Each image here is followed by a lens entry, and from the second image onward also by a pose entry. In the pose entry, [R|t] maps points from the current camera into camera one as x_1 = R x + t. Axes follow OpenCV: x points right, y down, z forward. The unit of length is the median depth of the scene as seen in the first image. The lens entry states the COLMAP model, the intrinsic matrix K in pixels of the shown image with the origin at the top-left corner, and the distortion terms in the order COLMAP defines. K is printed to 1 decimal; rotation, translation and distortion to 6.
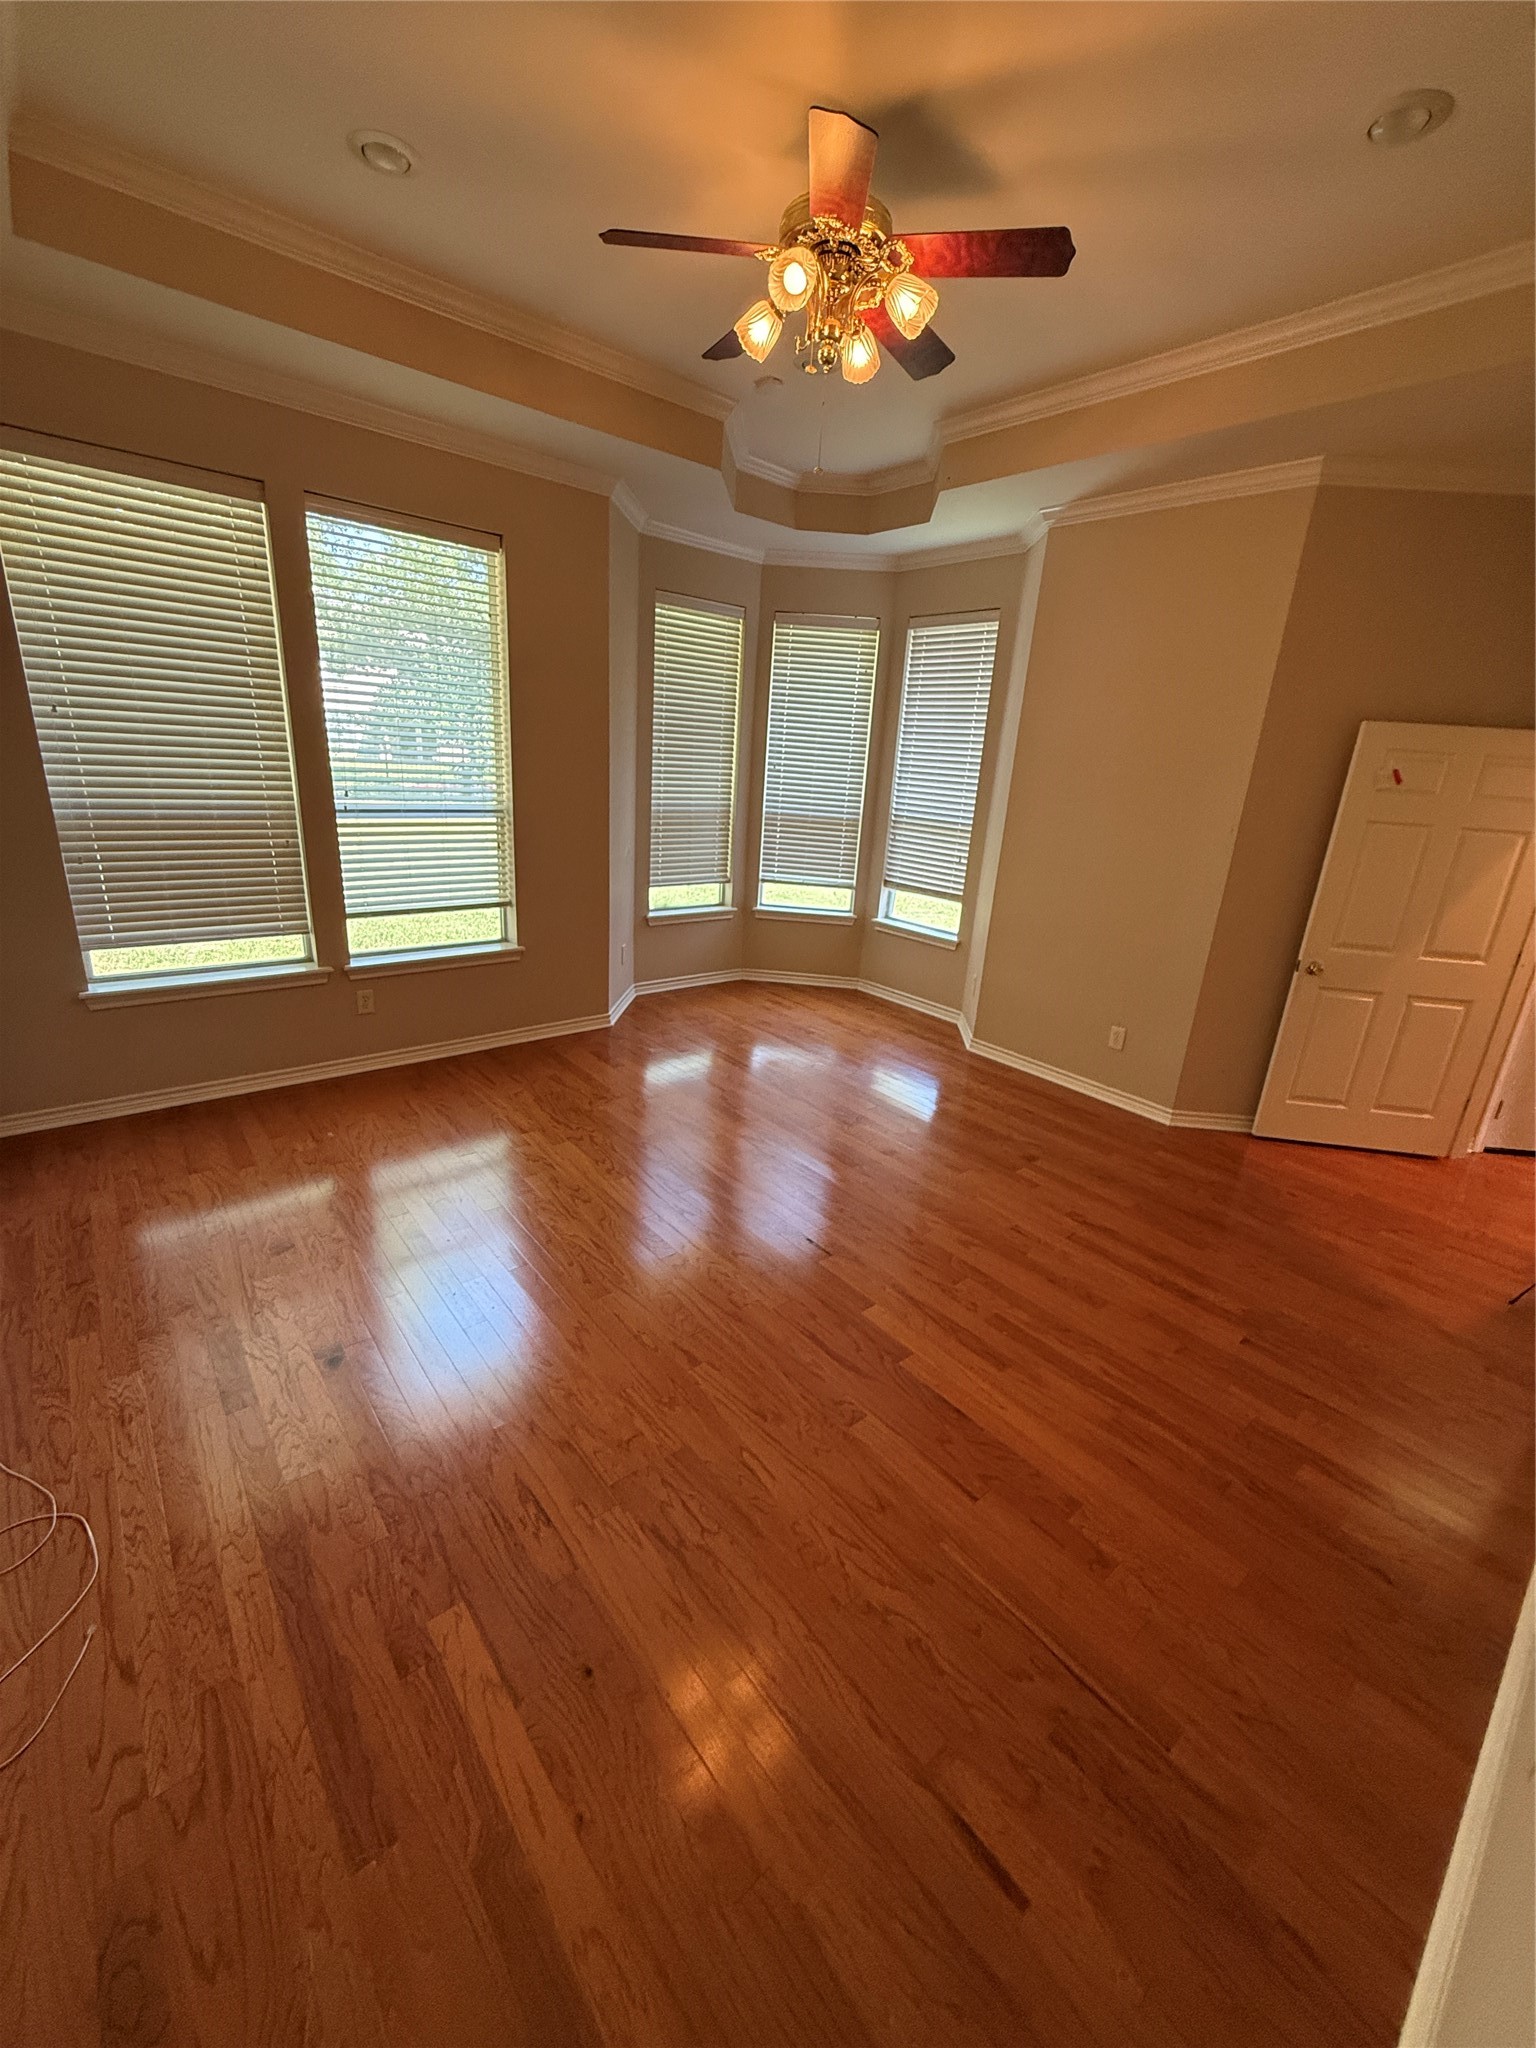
lens RADIAL K [[812.5, 0, 768.2], [0, 812.5, 1021.7], [0, 0, 1]] dist [-0.002512, -0.000343]
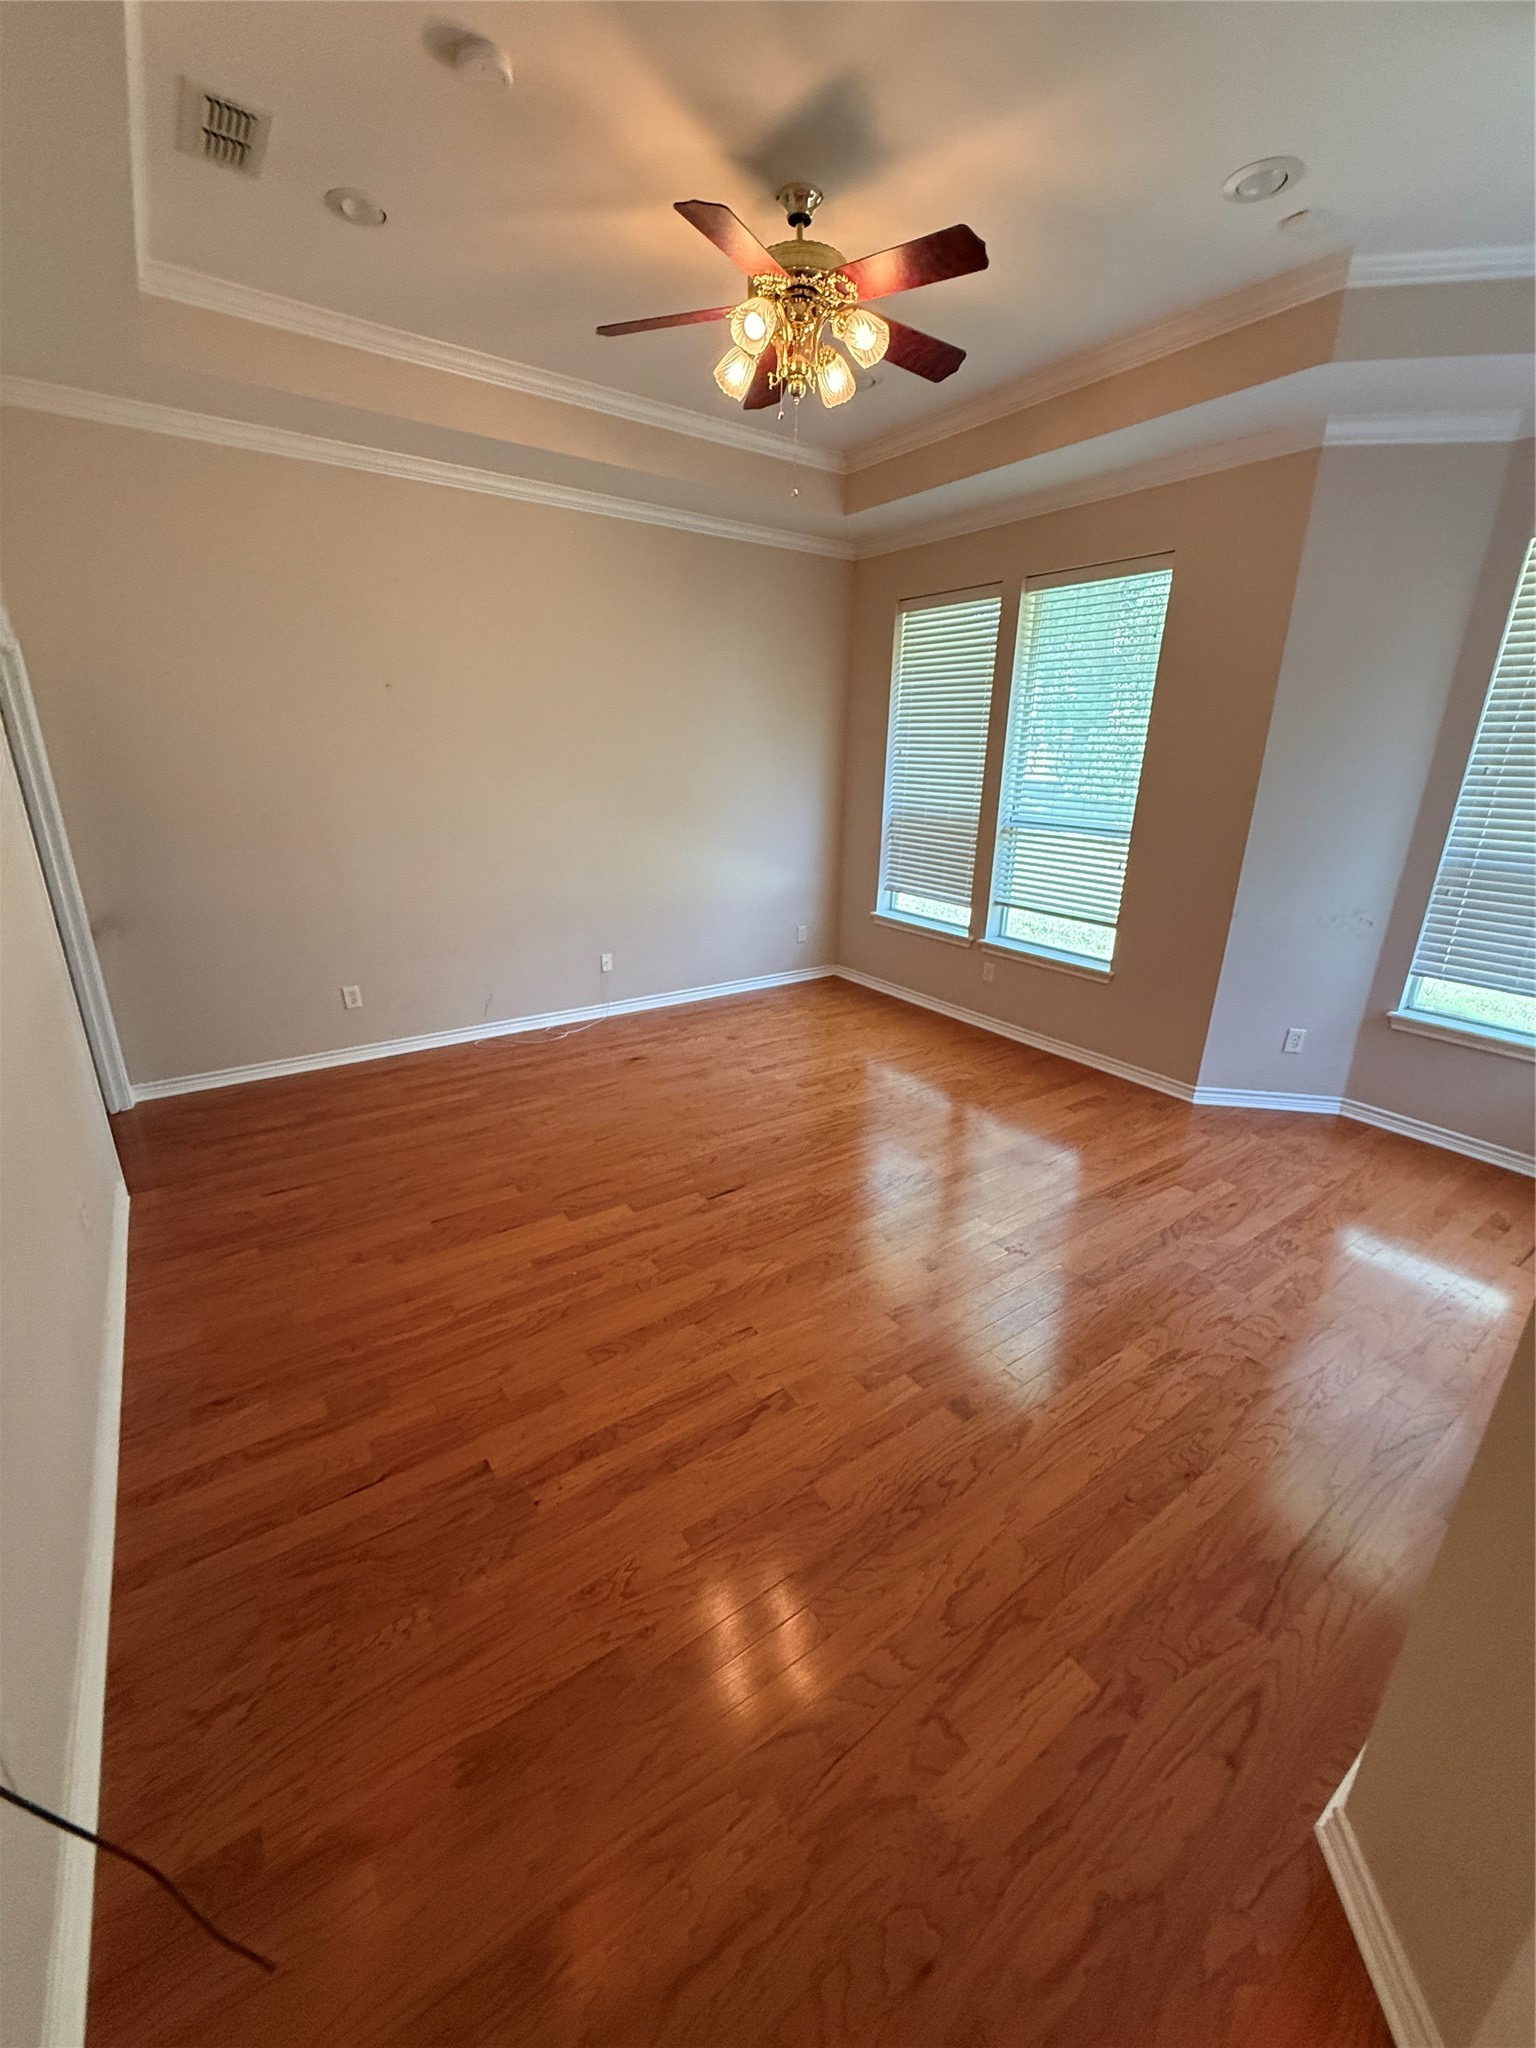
lens RADIAL K [[812.5, 0, 768.2], [0, 812.5, 1021.7], [0, 0, 1]] dist [-0.002512, -0.000343]
pose [[-0.081298, 0.259955, -0.962192, 0.932237], [-0.336612, 0.901504, 0.271999, -0.224389], [0.938127, 0.345998, 0.014214, 0.851772]]
